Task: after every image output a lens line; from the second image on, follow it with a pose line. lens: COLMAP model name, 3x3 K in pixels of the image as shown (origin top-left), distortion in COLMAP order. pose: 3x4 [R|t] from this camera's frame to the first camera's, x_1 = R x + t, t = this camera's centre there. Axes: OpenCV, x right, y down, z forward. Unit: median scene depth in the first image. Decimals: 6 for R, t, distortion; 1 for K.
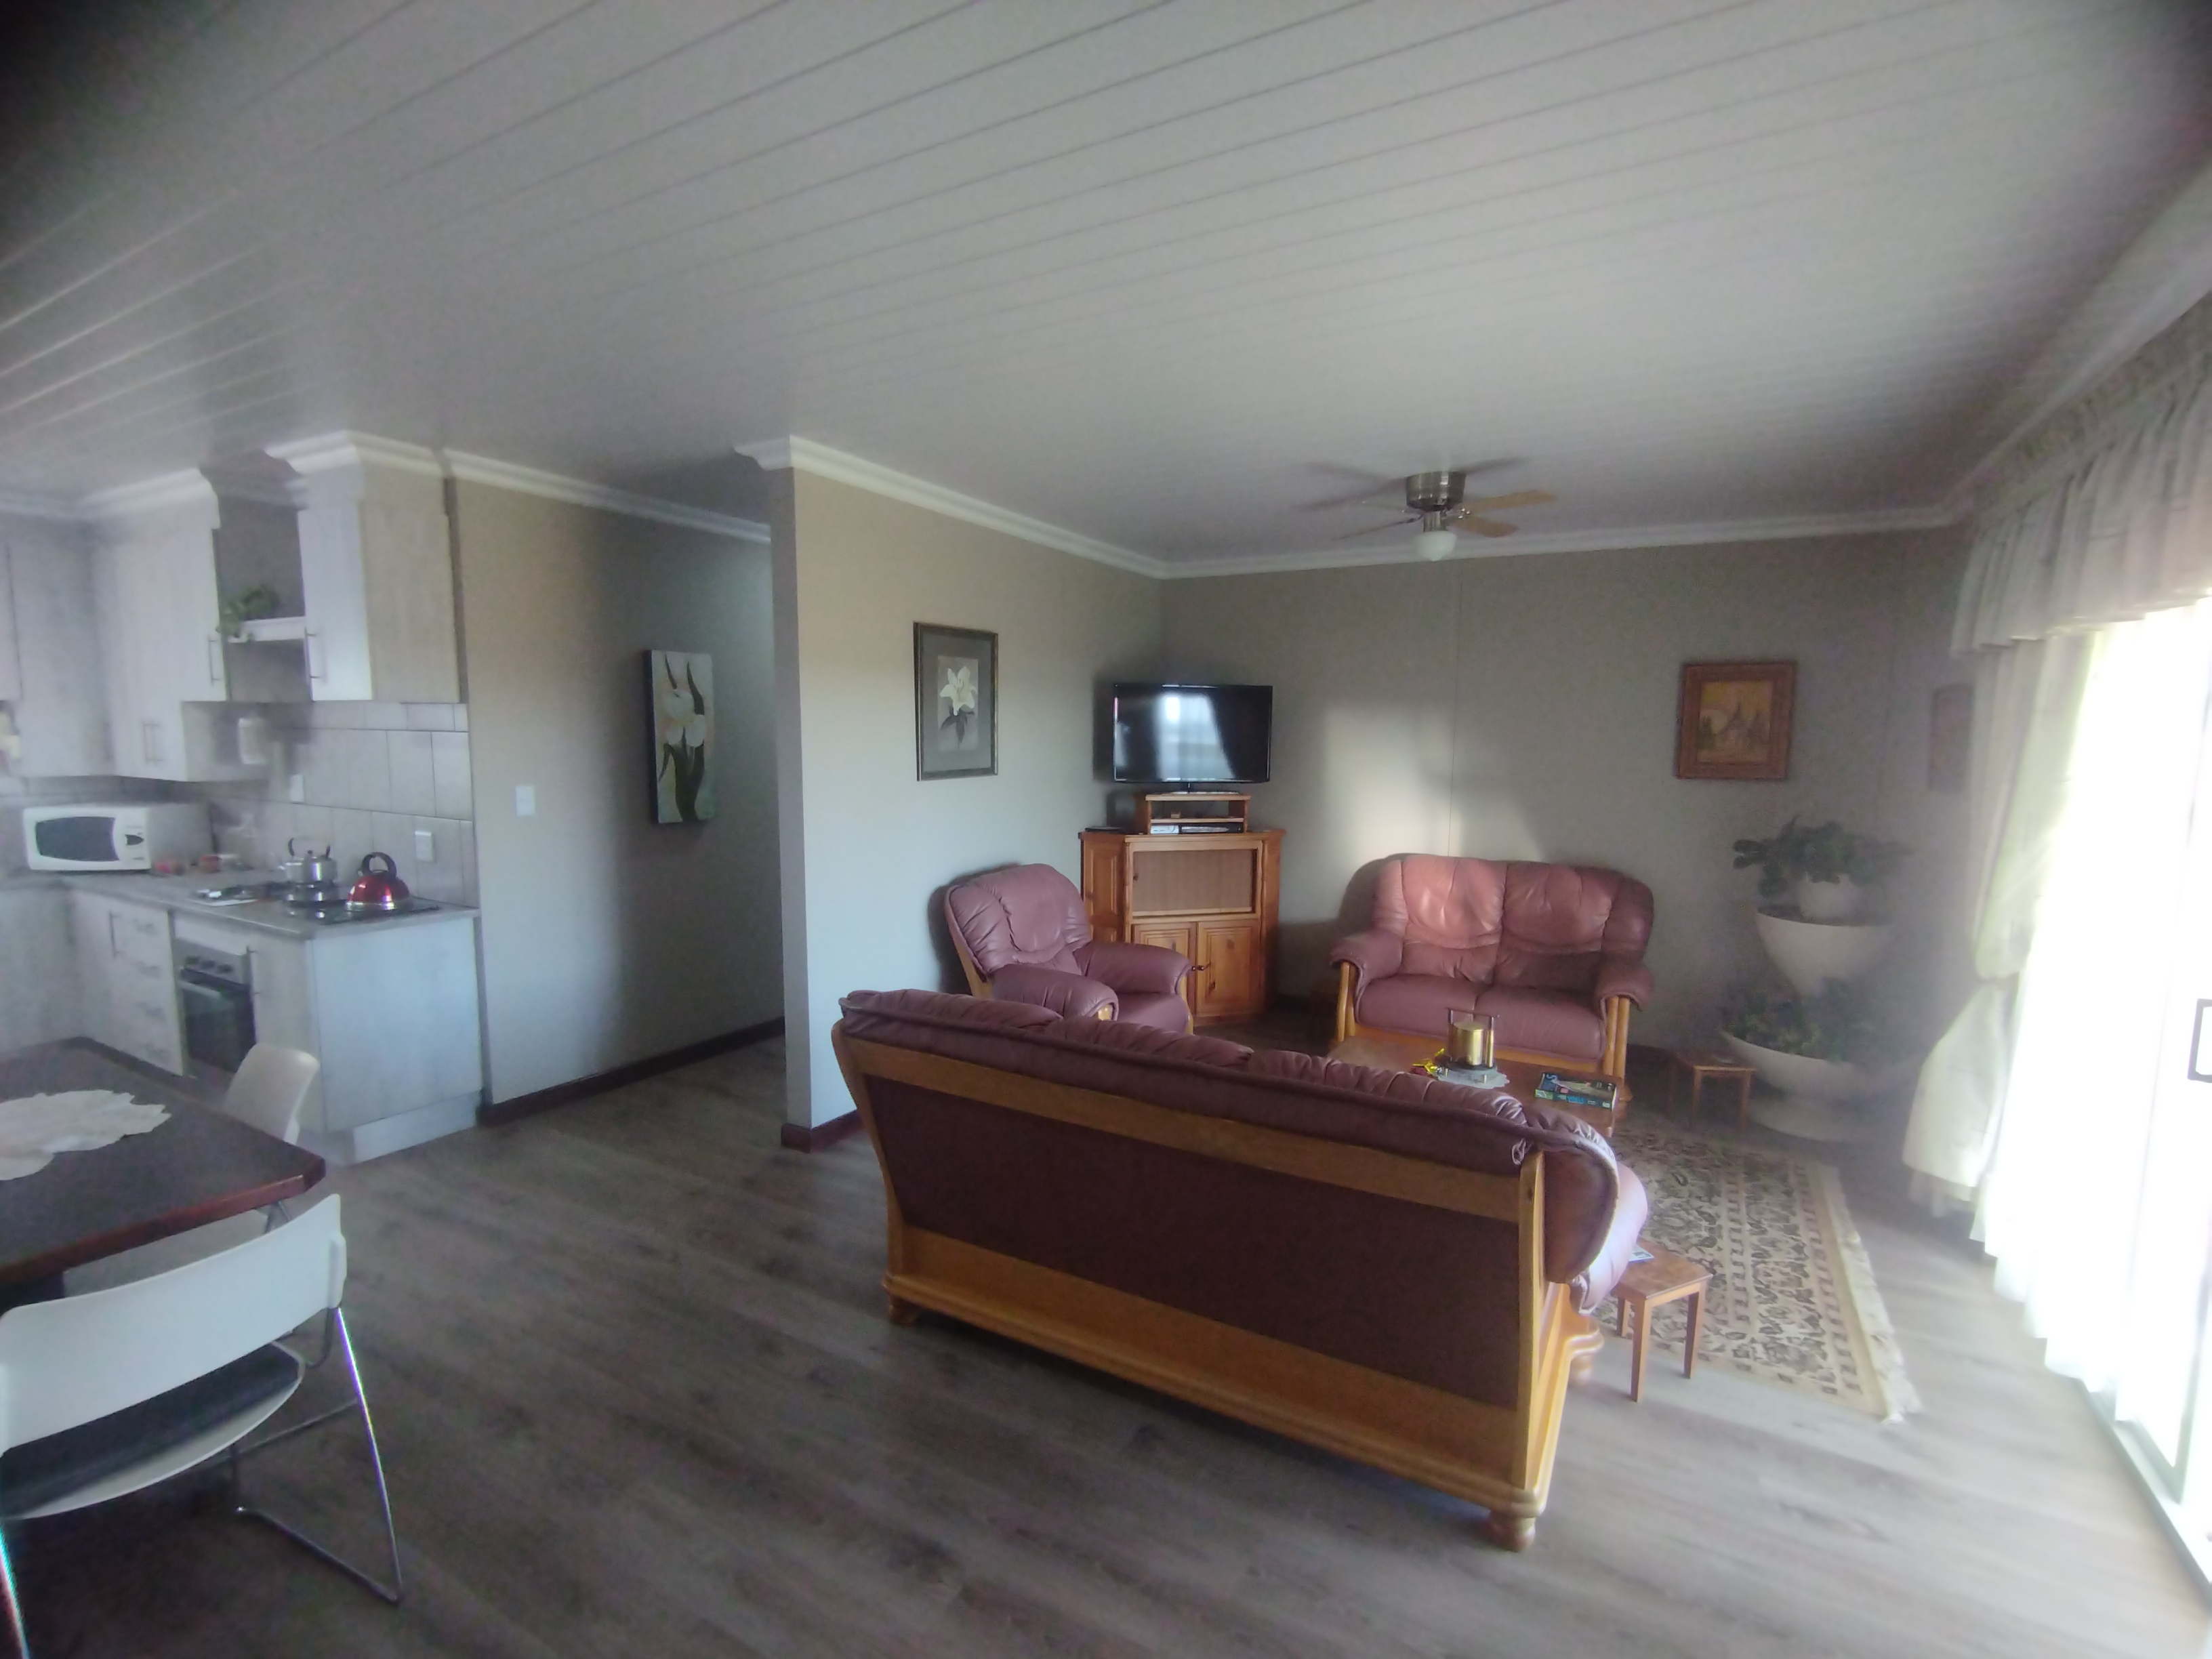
lens RADIAL K [[1020.0, 0, 1132.8], [0, 1020.0, 853.3], [0, 0, 1]] dist [-0.003380, 0.002142]
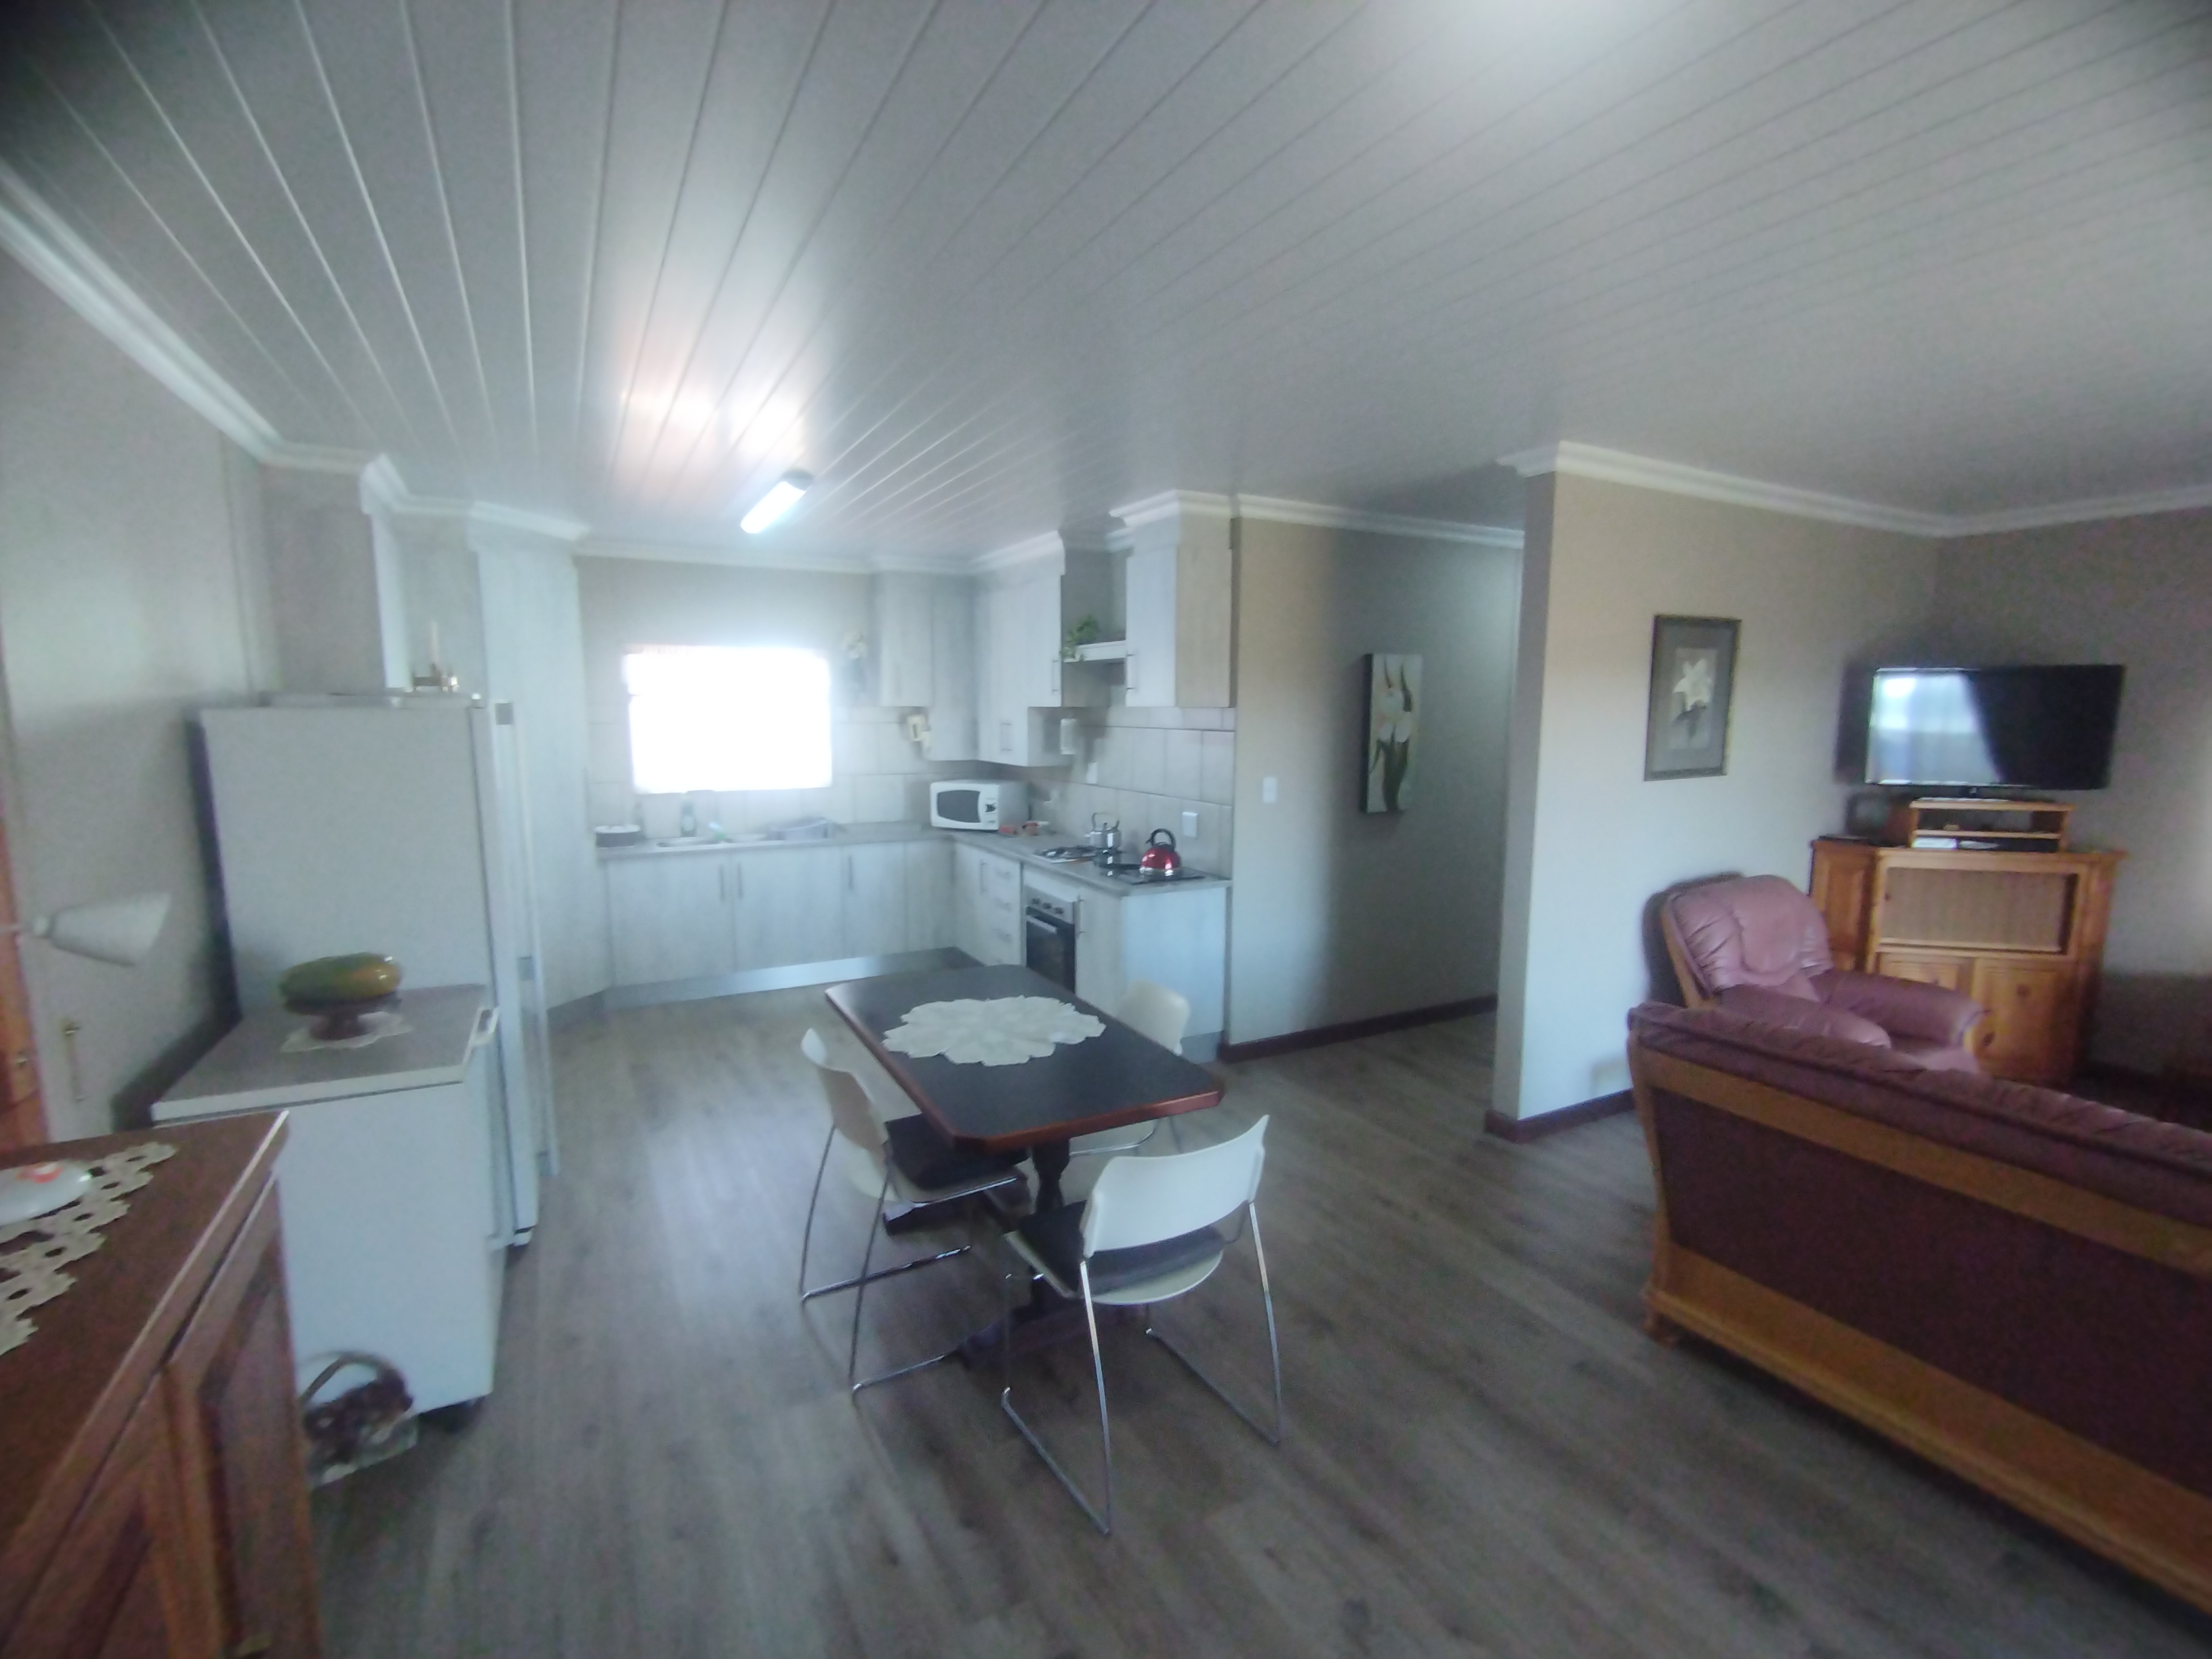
lens RADIAL K [[1020.0, 0, 1121.8], [0, 1020.0, 856.2], [0, 0, 1]] dist [-0.003380, 0.002142]
pose [[0.846995, 0.065353, -0.527569, -0.122267], [-0.053391, 0.997854, 0.037892, -0.011663], [0.528913, -0.003927, 0.848667, -0.076022]]
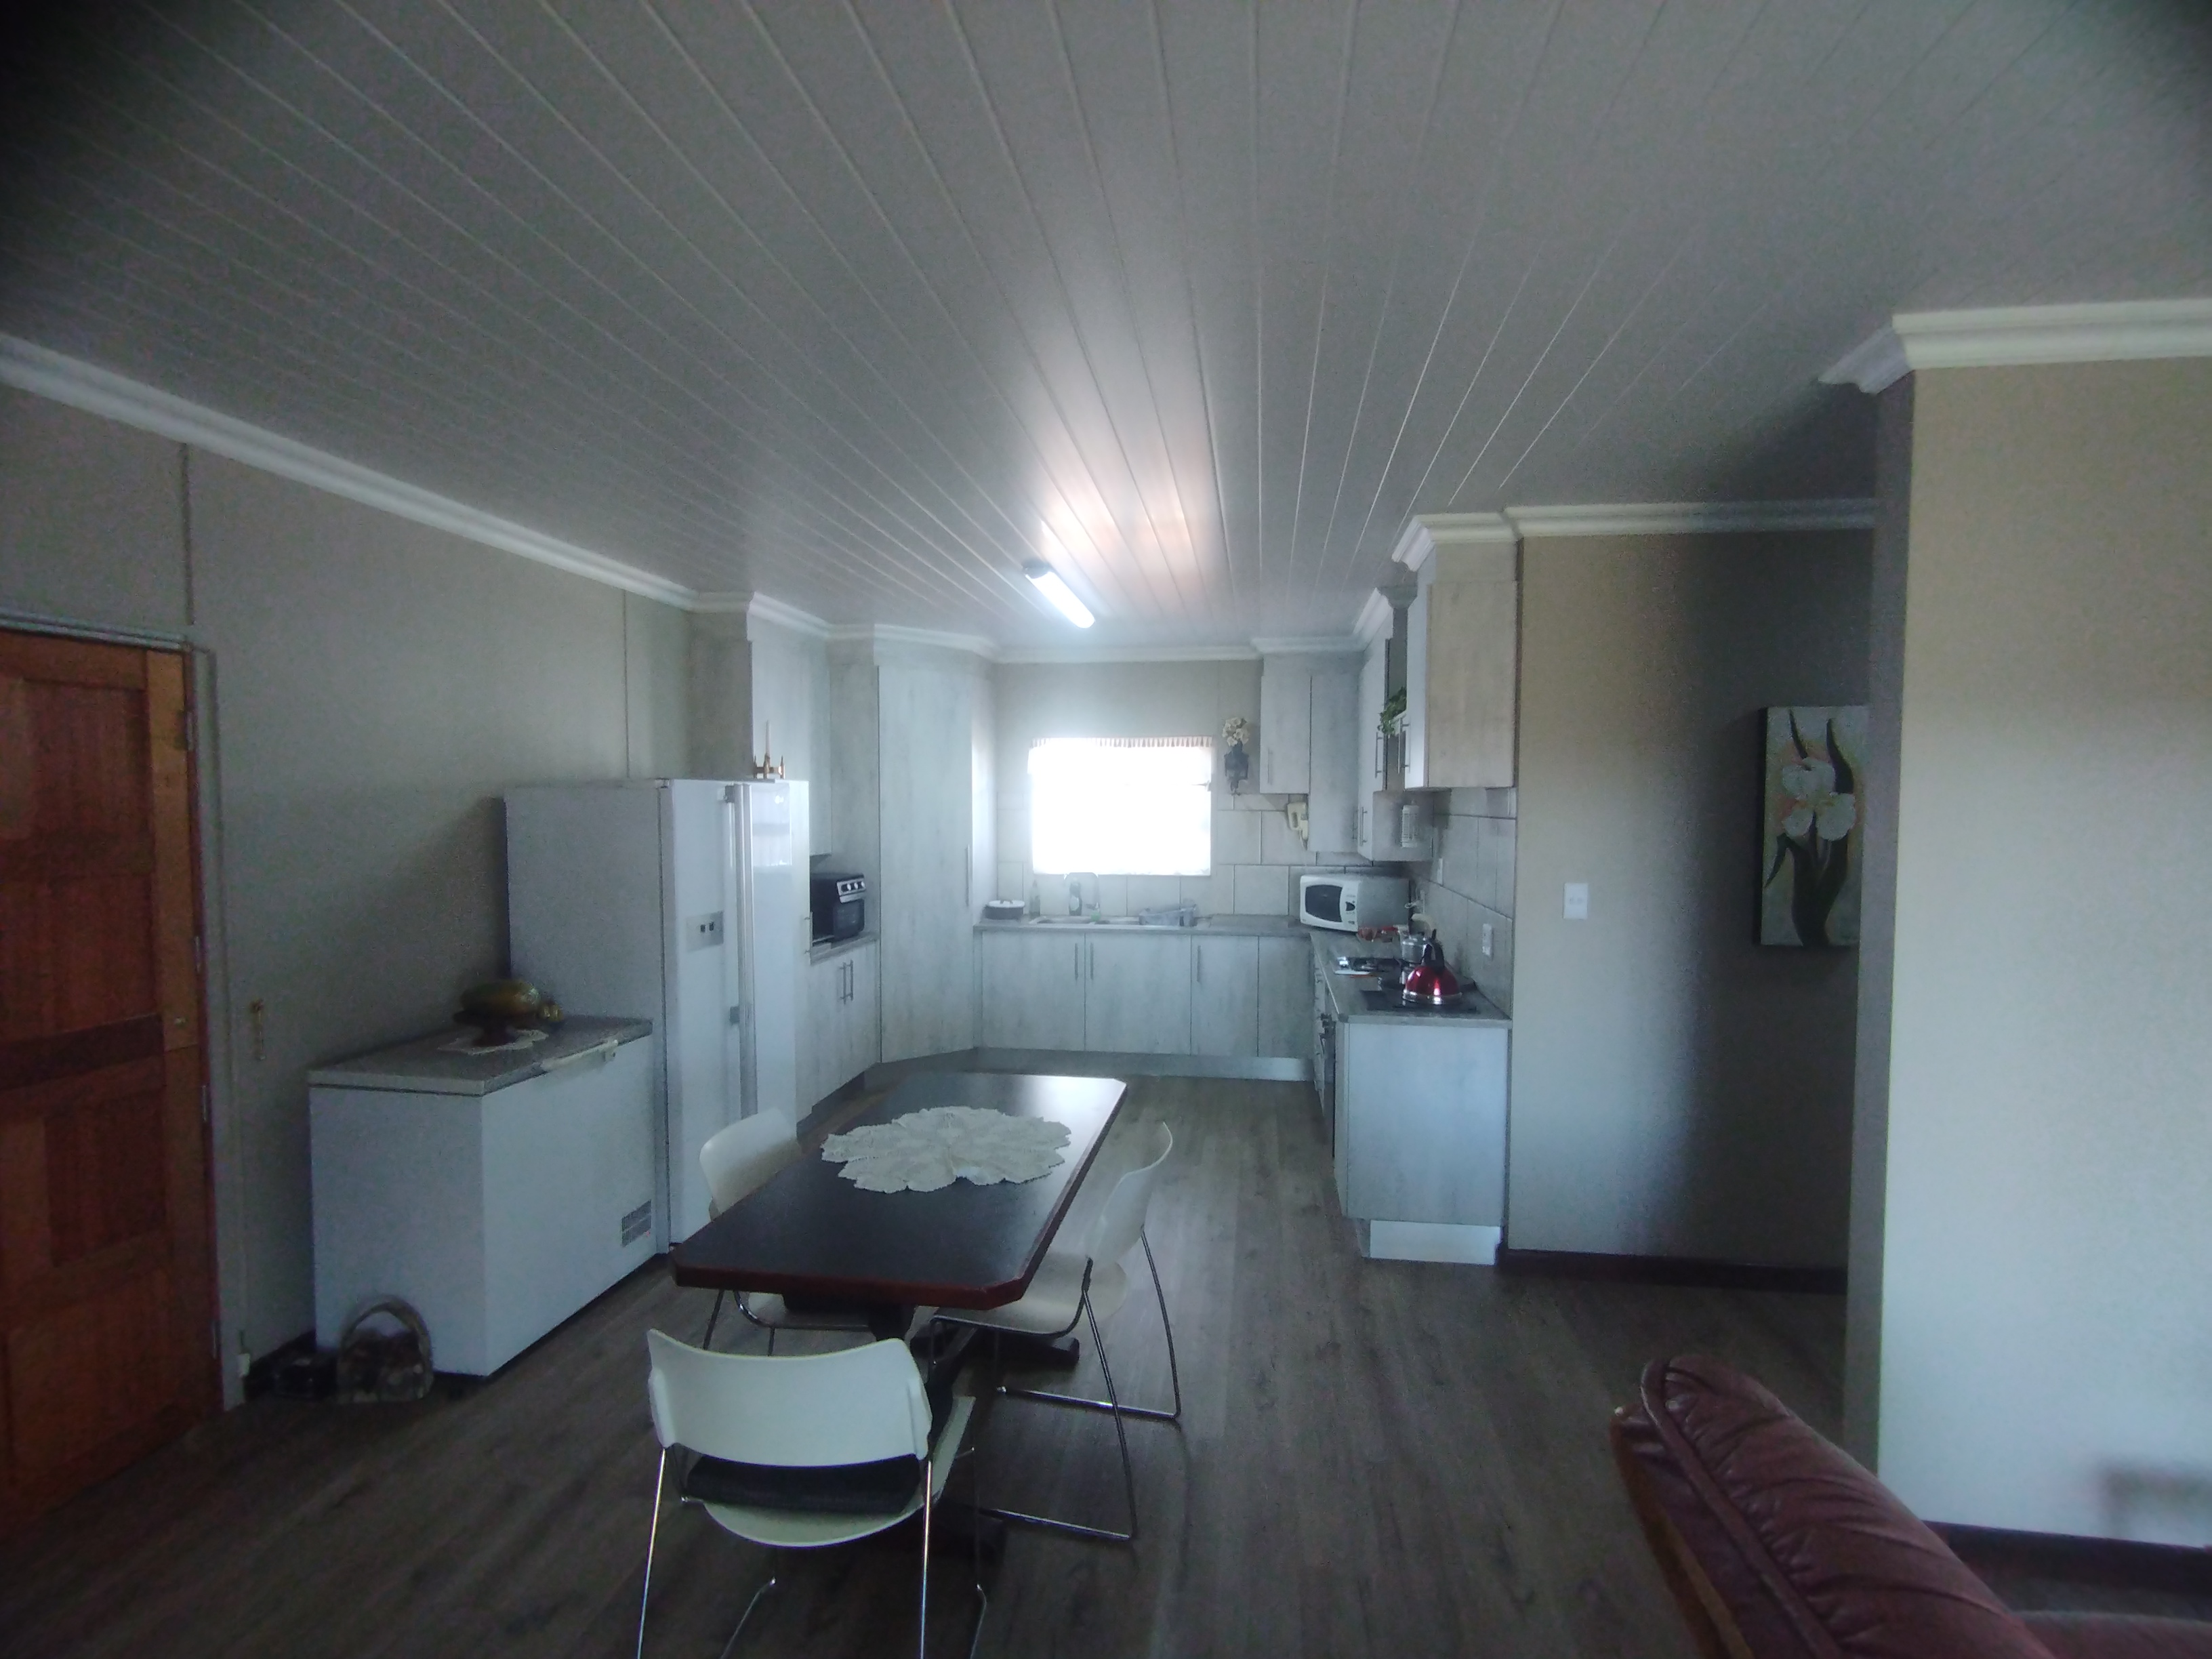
lens RADIAL K [[1020.0, 0, 1112.4], [0, 1020.0, 849.4], [0, 0, 1]] dist [-0.003380, 0.002142]
pose [[0.355788, 0.030617, -0.934065, 0.049384], [-0.107245, 0.994198, -0.008262, -0.046547], [0.928393, 0.103113, 0.357008, 0.347134]]
